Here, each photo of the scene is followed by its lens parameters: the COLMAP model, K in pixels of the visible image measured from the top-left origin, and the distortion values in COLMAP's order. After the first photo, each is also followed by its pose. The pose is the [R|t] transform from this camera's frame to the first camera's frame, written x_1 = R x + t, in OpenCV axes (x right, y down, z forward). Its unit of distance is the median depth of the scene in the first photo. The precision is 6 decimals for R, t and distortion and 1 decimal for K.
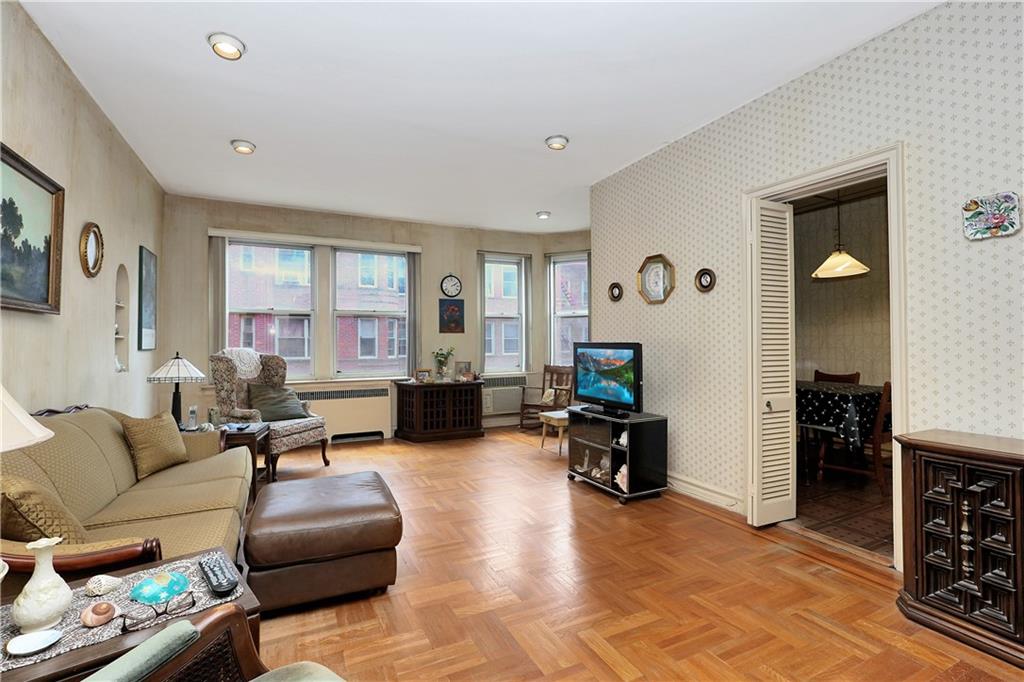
lens RADIAL K [[468.2, 0, 517.1], [0, 468.2, 343.3], [0, 0, 1]] dist [-0.022288, 0.010445]
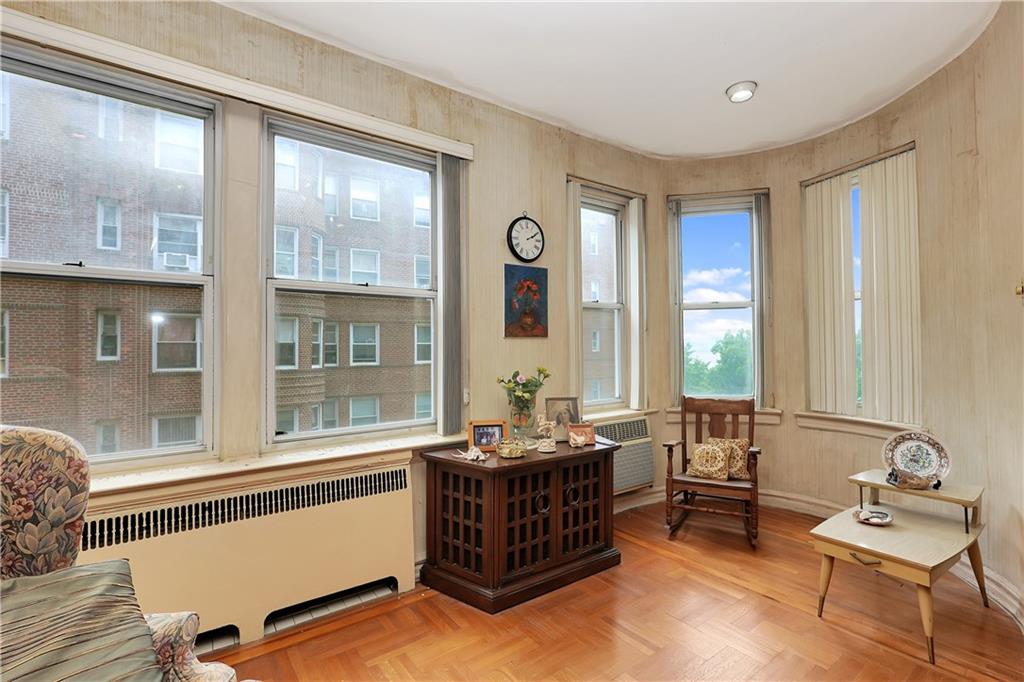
lens RADIAL K [[468.2, 0, 515.1], [0, 468.2, 343.1], [0, 0, 1]] dist [-0.022288, 0.010445]
pose [[0.985149, -0.003311, 0.171672, -0.321145], [0.004377, 0.999973, -0.005832, -0.017794], [-0.171649, 0.006497, 0.985137, 0.727563]]
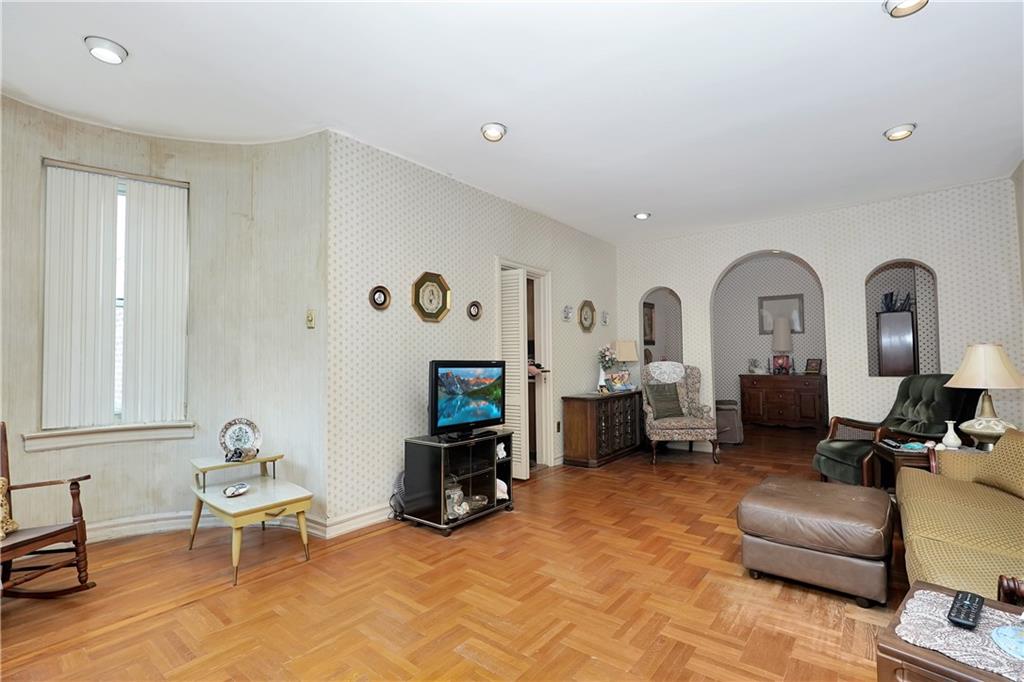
lens RADIAL K [[468.2, 0, 517.1], [0, 468.2, 340.9], [0, 0, 1]] dist [-0.022288, 0.010445]
pose [[-0.426209, 0.038210, 0.903817, -0.562965], [0.005175, 0.999194, -0.039801, -0.003467], [-0.904610, -0.012286, -0.426063, 1.058936]]
